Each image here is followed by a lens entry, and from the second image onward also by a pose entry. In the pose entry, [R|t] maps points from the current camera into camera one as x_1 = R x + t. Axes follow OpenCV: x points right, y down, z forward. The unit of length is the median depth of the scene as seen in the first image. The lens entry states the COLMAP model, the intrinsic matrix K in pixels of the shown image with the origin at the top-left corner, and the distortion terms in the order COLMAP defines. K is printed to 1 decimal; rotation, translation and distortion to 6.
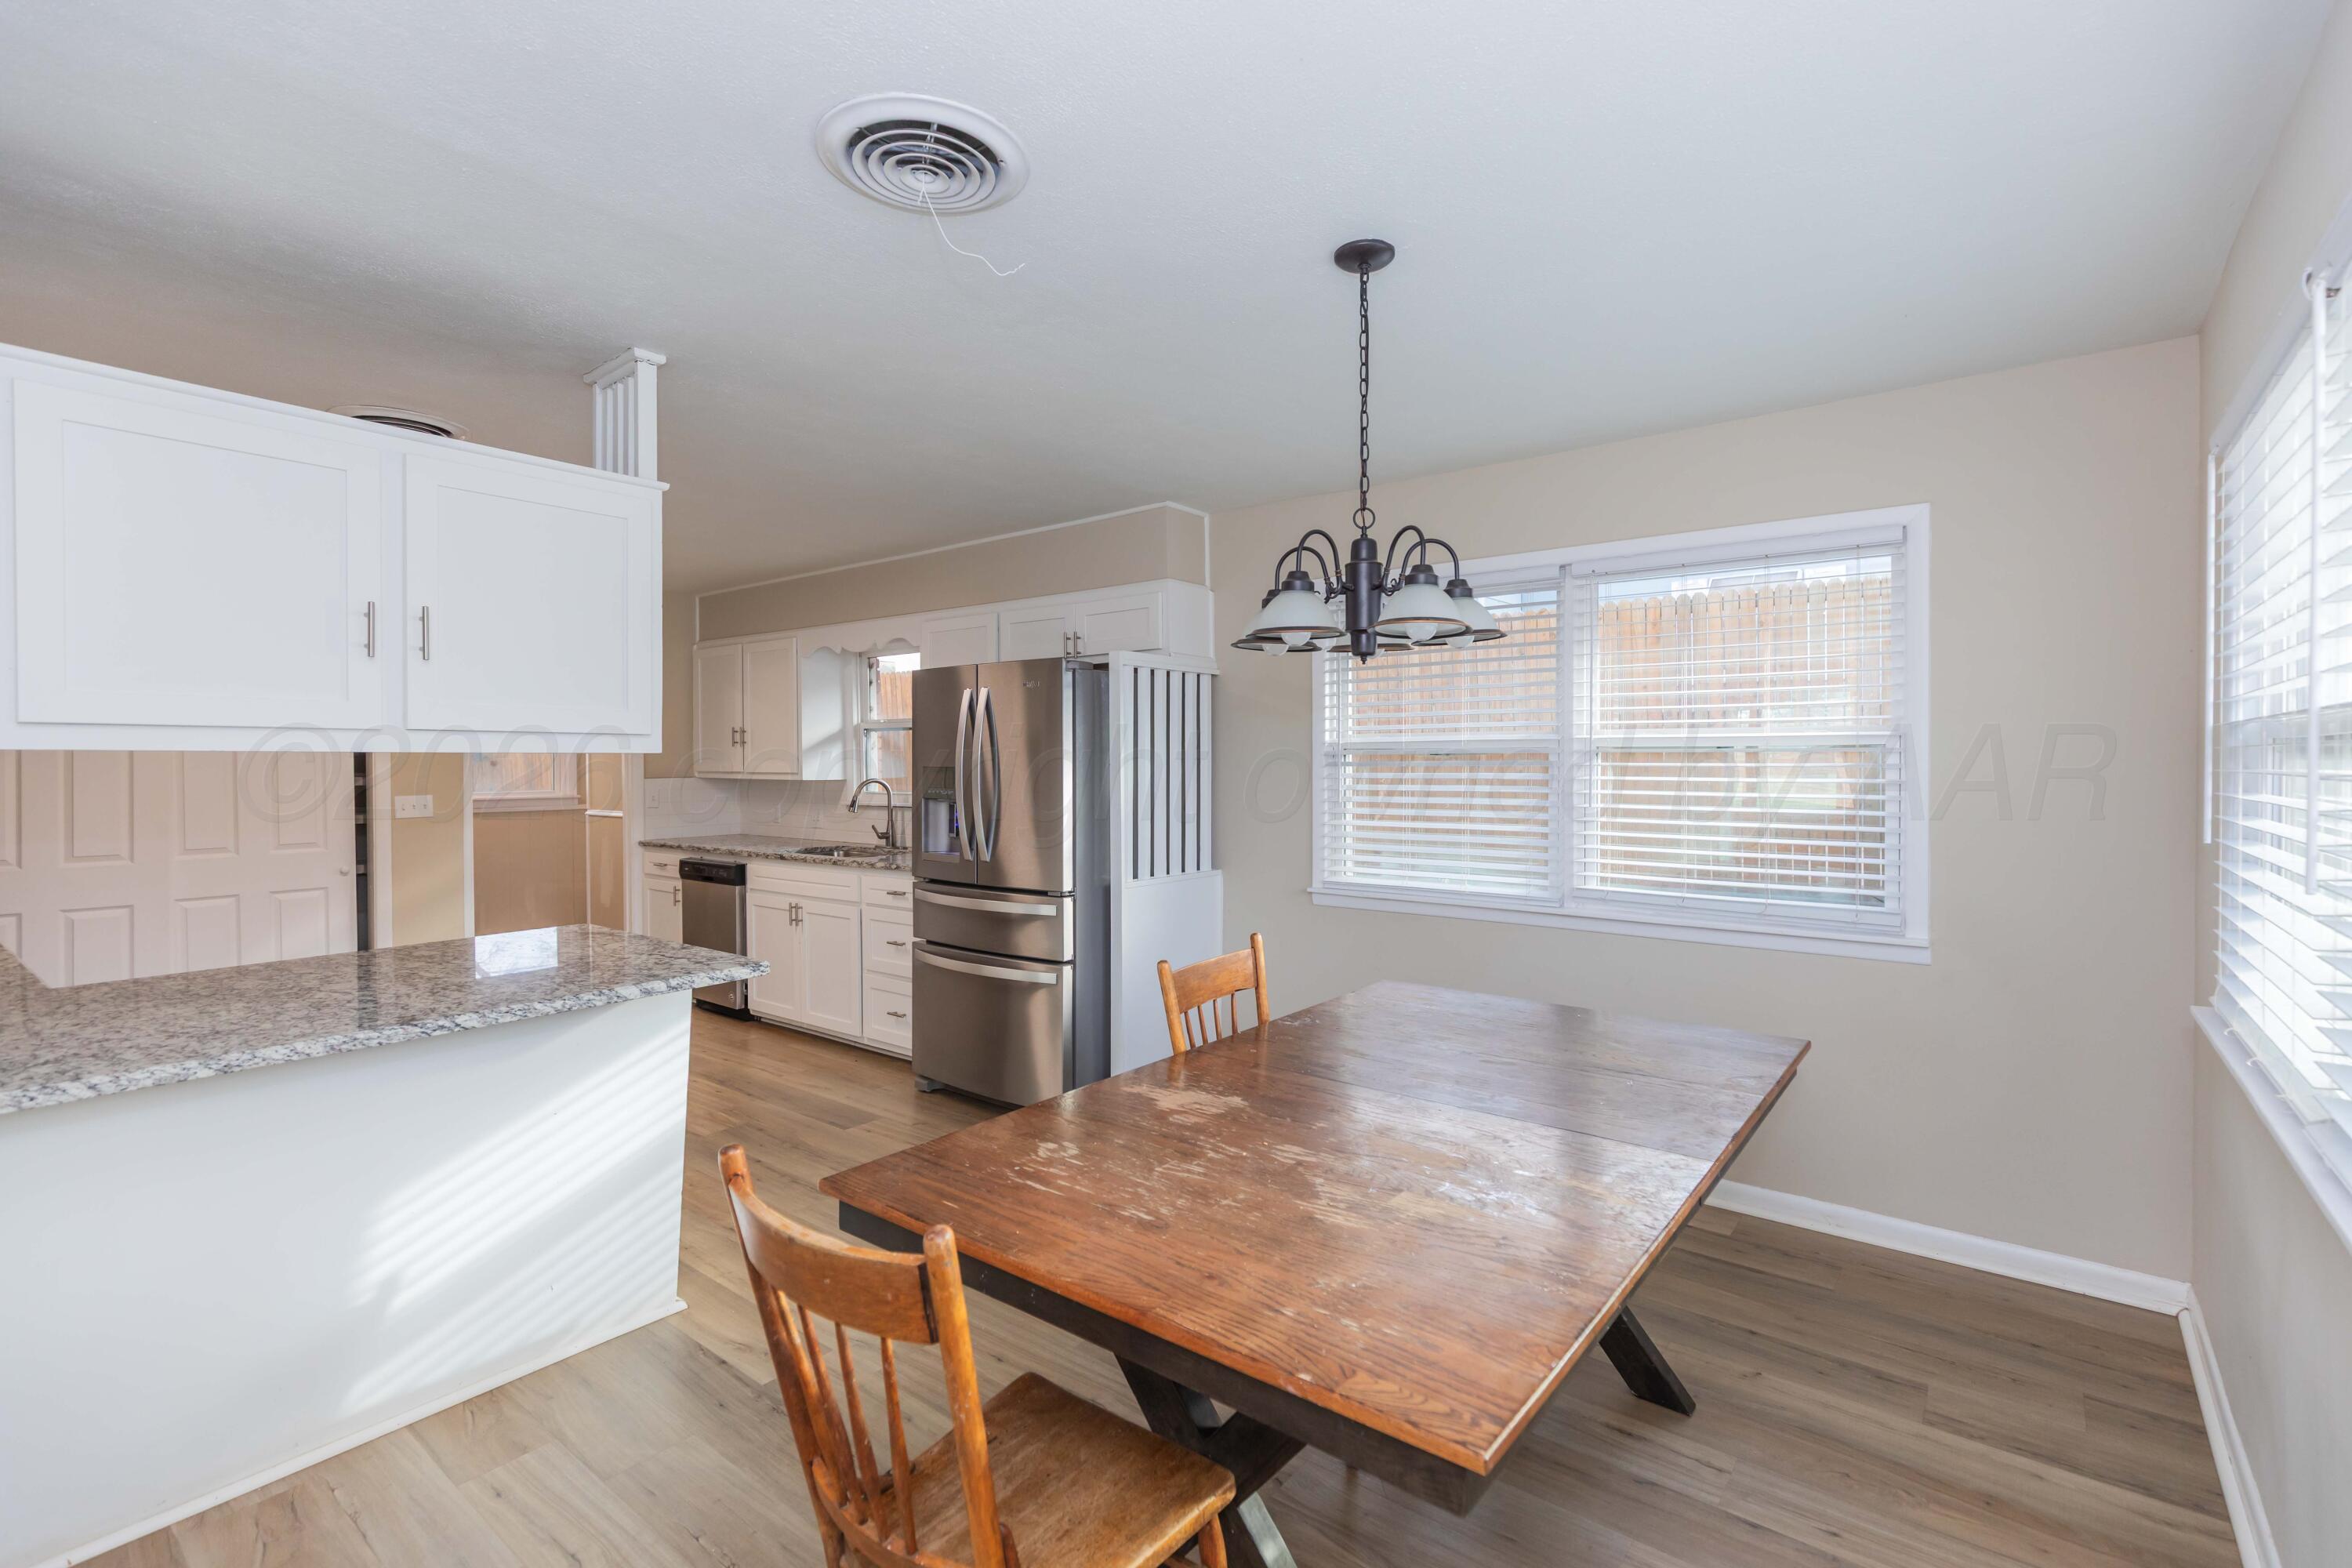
lens RADIAL K [[1075.6, 0, 1185.3], [0, 1075.6, 765.2], [0, 0, 1]] dist [0.001459, 0.000039]
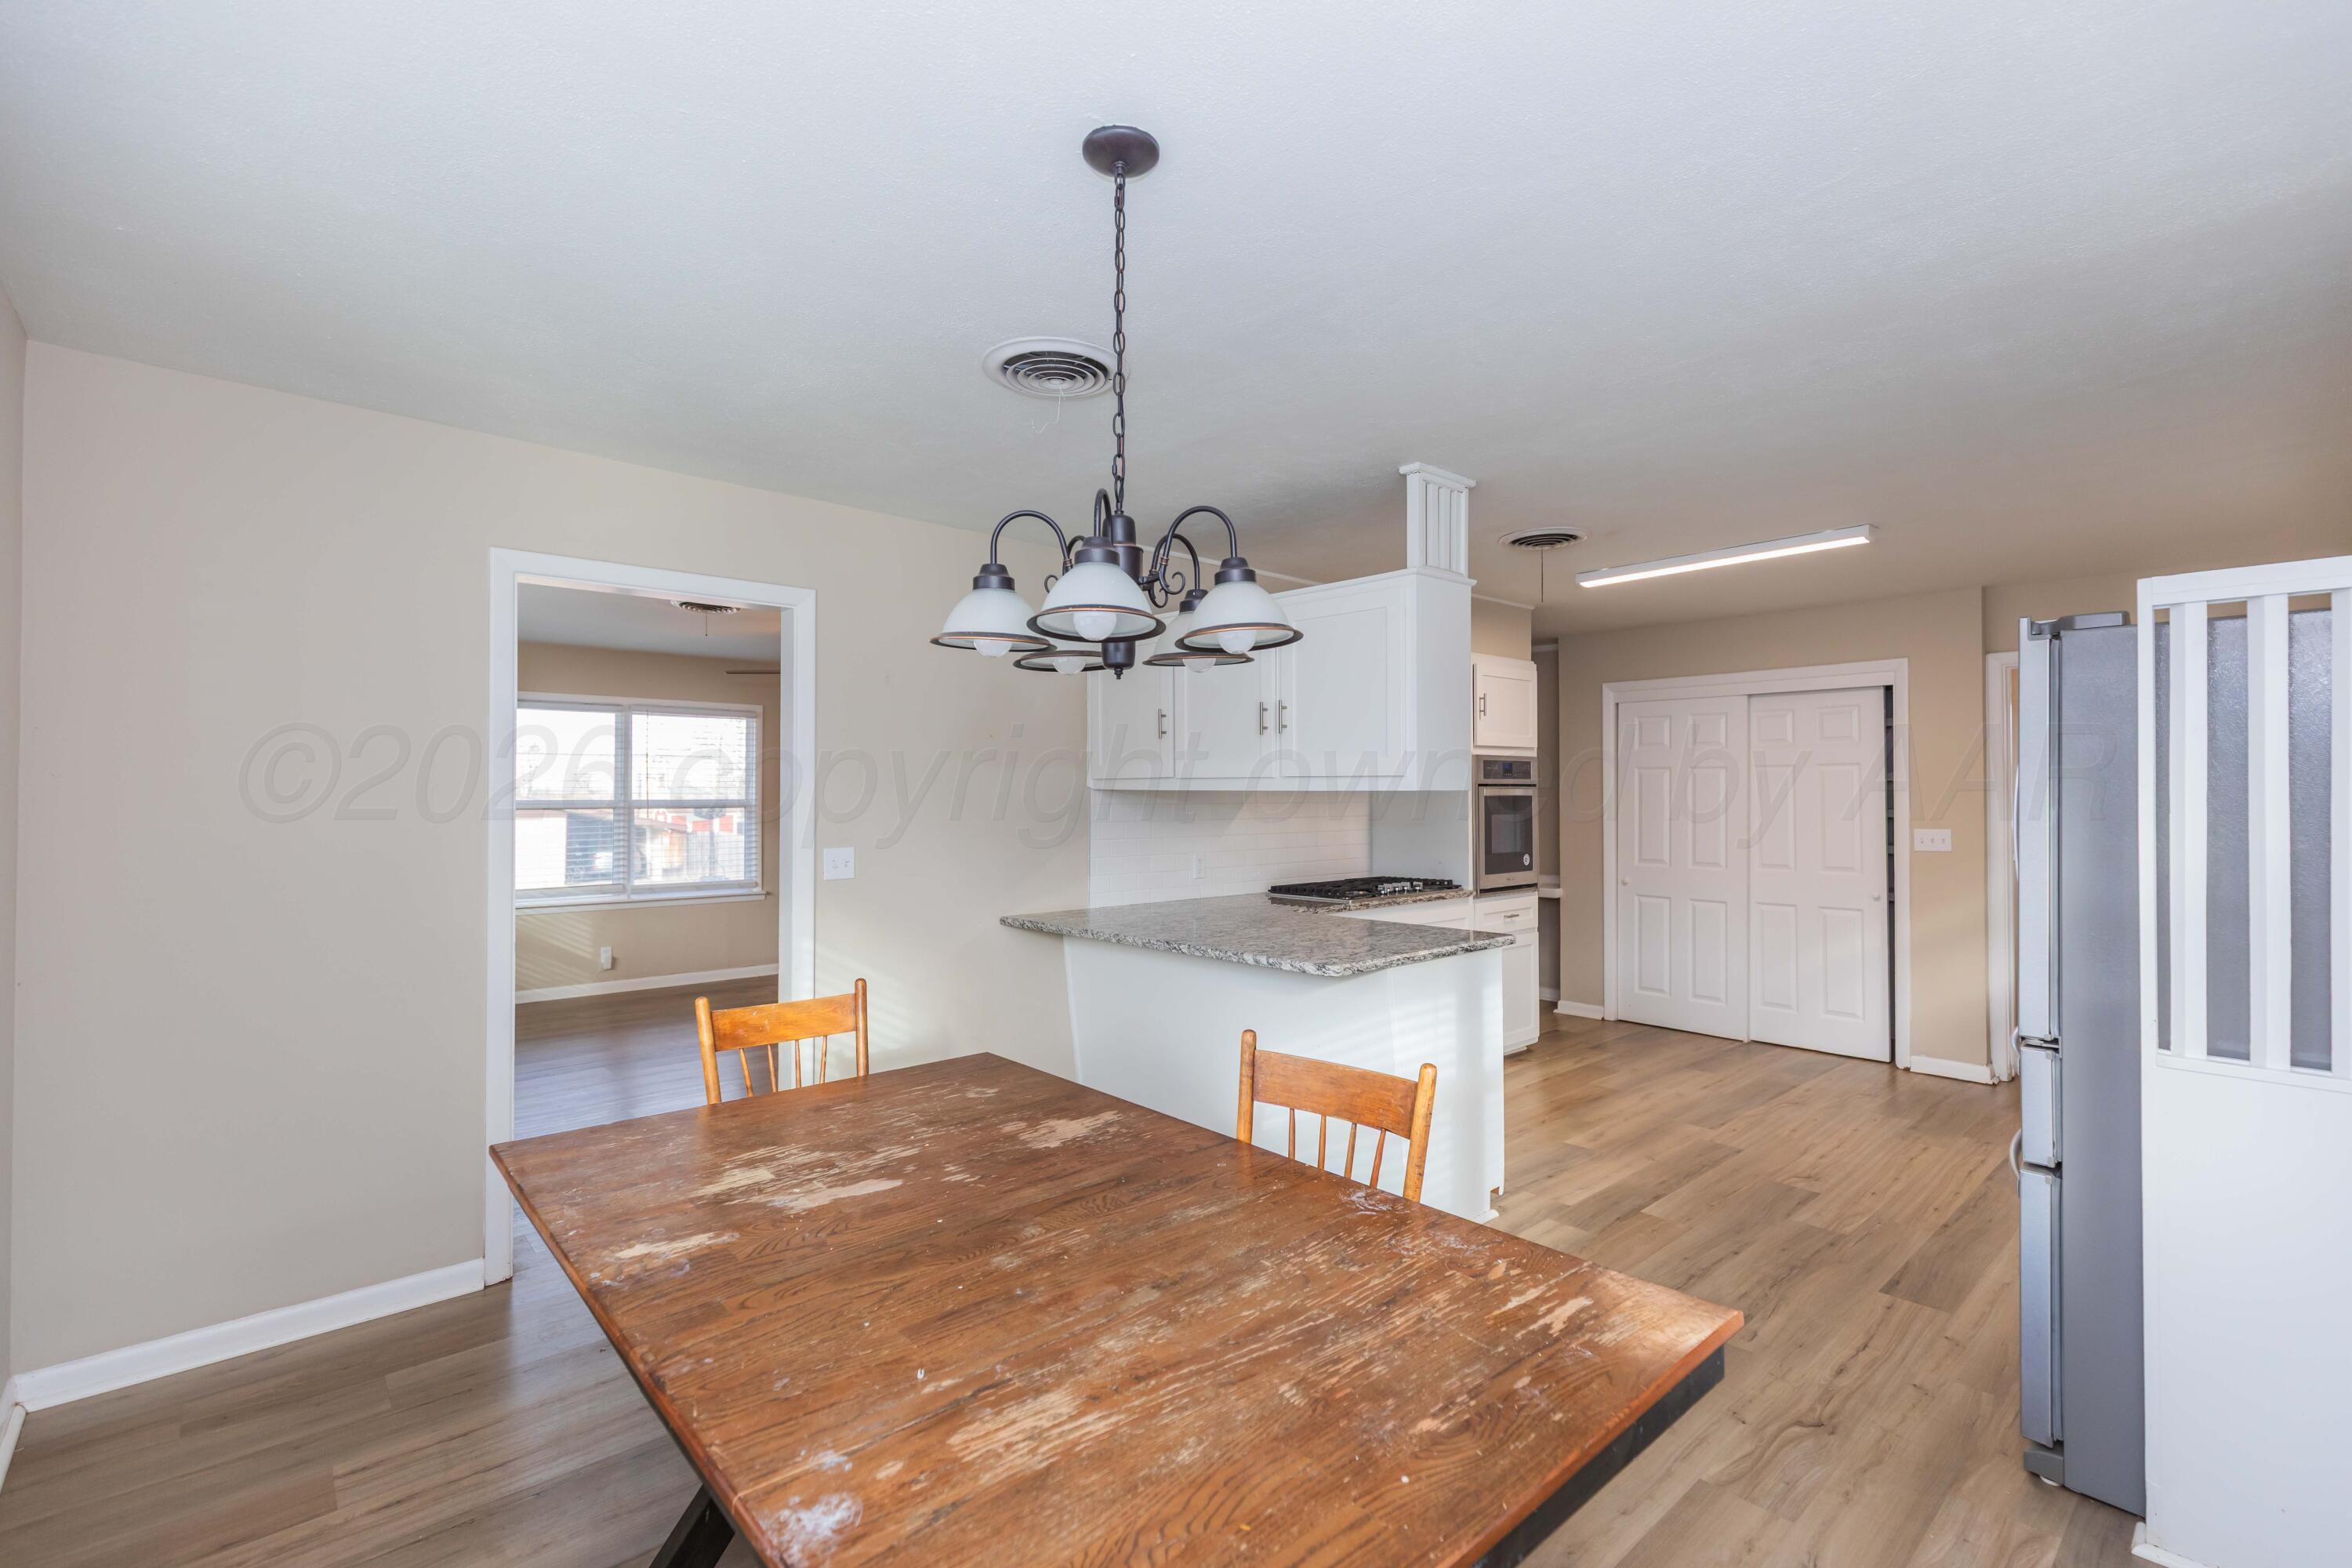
lens RADIAL K [[1040.3, 0, 1169.6], [0, 1040.3, 782.4], [0, 0, 1]] dist [0.012014, -0.000003]
pose [[-0.181933, -0.004873, -0.983299, 1.015487], [-0.005161, 0.999979, -0.004000, -0.021060], [0.983297, 0.004347, -0.181954, 1.336530]]
